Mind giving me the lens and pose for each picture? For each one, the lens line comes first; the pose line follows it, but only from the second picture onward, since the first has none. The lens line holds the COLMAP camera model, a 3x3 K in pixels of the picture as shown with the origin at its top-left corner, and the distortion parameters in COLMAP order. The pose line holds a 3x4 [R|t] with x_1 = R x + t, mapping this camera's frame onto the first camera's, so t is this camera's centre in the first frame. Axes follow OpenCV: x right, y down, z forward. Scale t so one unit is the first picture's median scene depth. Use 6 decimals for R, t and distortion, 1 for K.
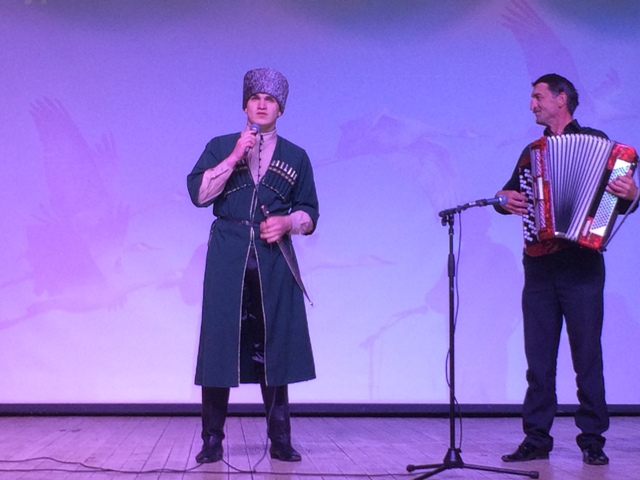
lens RADIAL K [[1611.1, 0, 318.3], [0, 1611.1, 242.8], [0, 0, 1]] dist [0.111030, 0.000000]
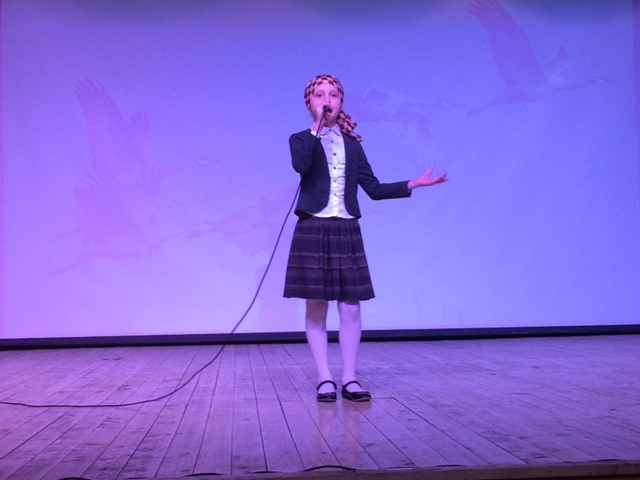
lens RADIAL K [[1097.9, 0, 322.5], [0, 1097.9, 236.1], [0, 0, 1]] dist [0.059275, 0.000000]
pose [[0.999421, -0.022811, 0.025247, -0.019609], [0.022466, 0.999652, 0.013848, 0.017902], [-0.025555, -0.013272, 0.999585, 0.186855]]
